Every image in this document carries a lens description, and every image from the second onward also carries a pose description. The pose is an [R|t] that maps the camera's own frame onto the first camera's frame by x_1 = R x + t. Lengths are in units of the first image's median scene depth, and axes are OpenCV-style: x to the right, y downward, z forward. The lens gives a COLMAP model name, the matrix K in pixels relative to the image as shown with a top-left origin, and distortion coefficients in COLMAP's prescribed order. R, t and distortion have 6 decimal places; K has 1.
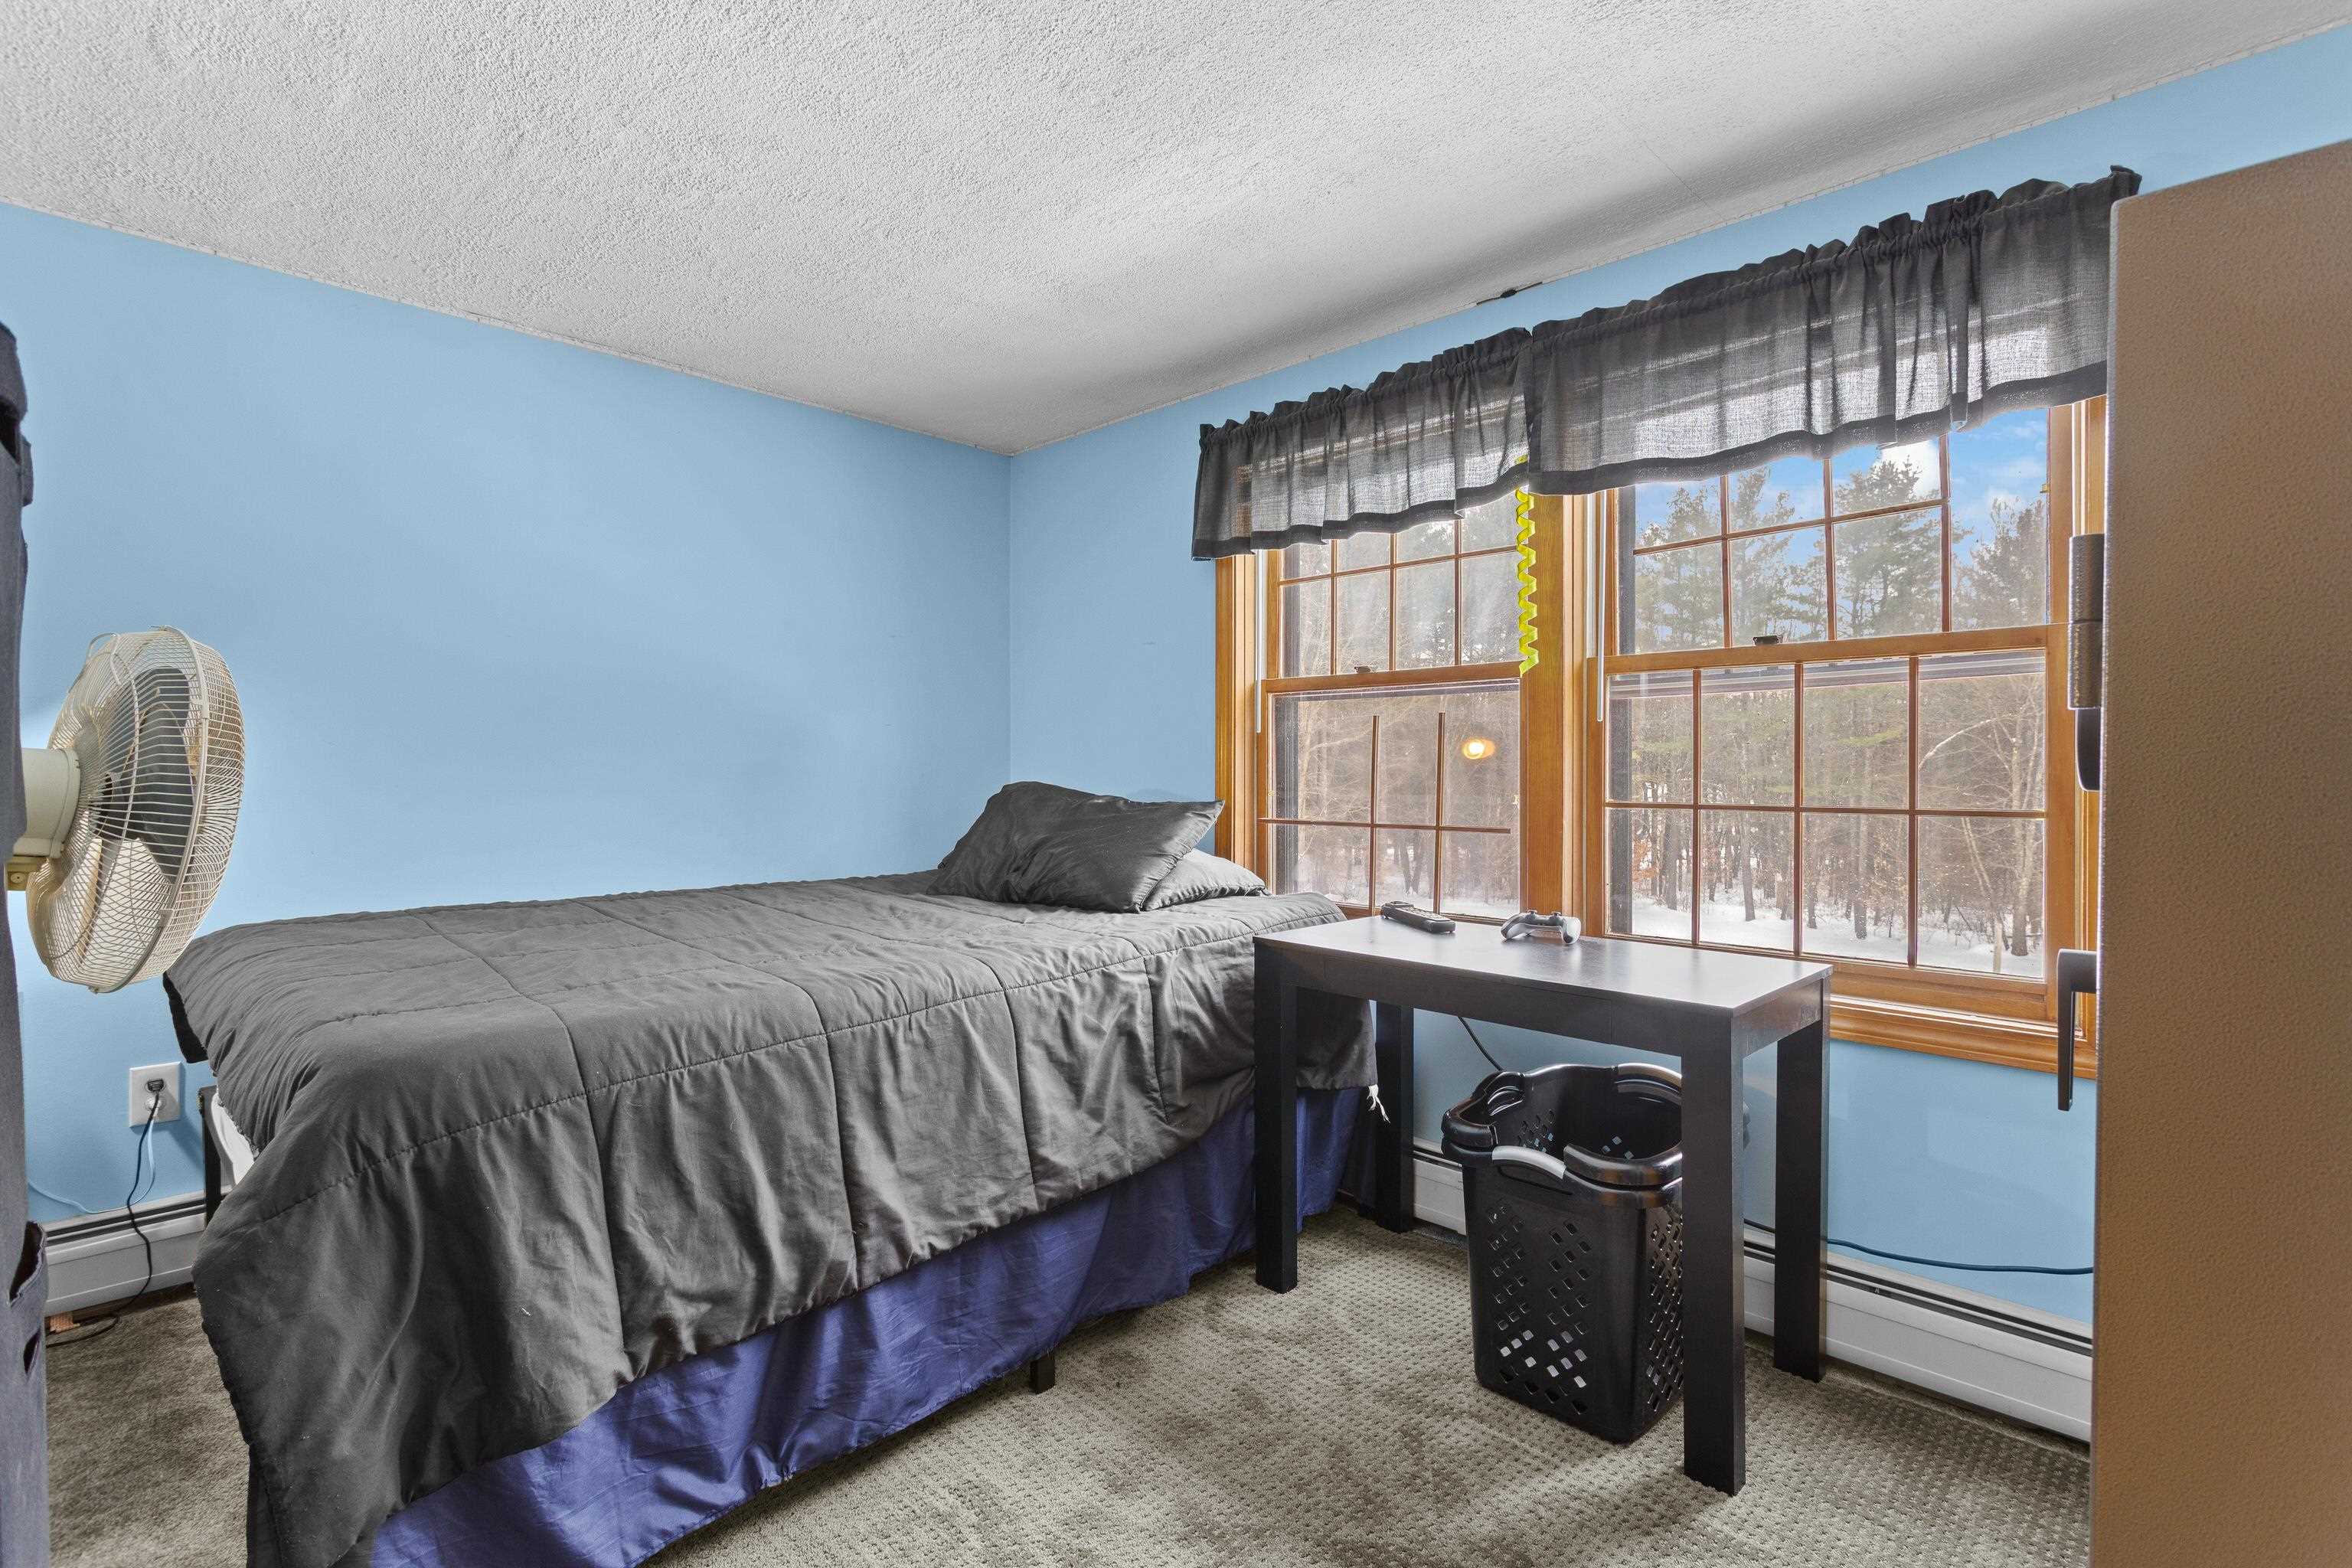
lens RADIAL K [[1116.2, 0, 1186.9], [0, 1116.2, 777.4], [0, 0, 1]] dist [-0.000817, 0.001622]
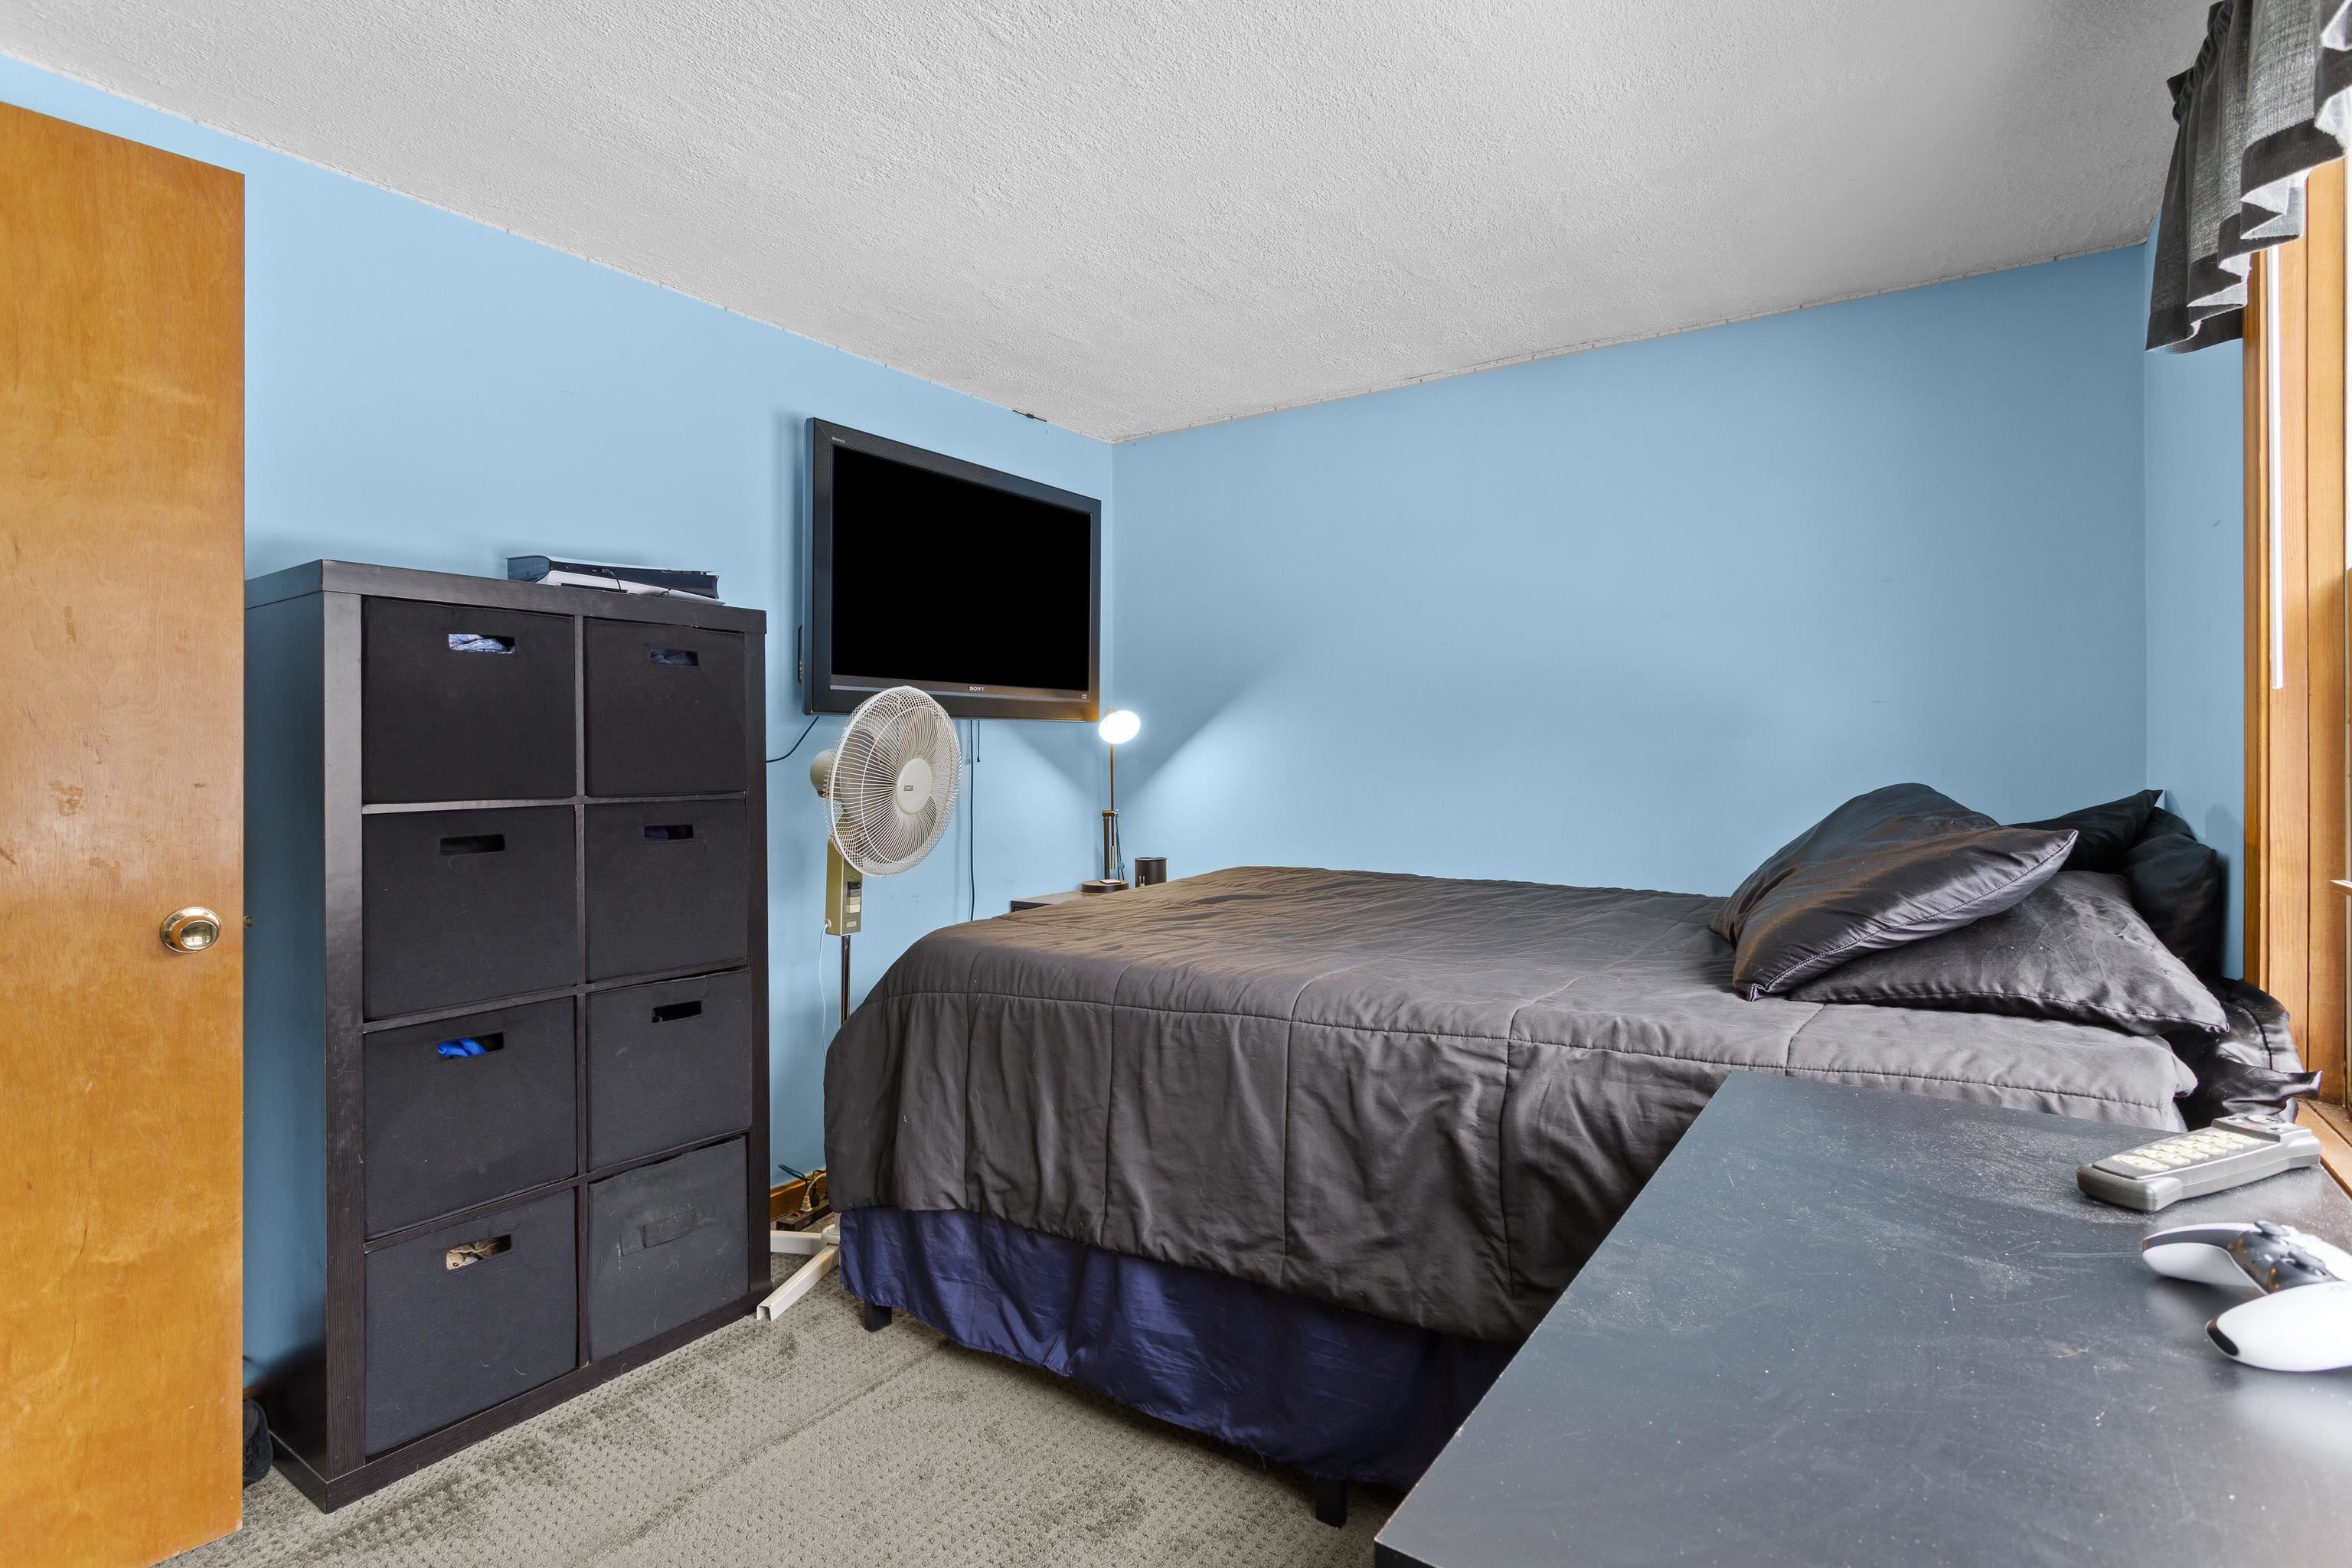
lens RADIAL K [[1141.7, 0, 1186.2], [0, 1141.7, 751.6], [0, 0, 1]] dist [-0.000849, 0.000826]
pose [[0.166022, -0.004123, -0.986113, 0.736587], [-0.007470, 0.999957, -0.005439, -0.013948], [0.986094, 0.008269, 0.165984, 0.809804]]
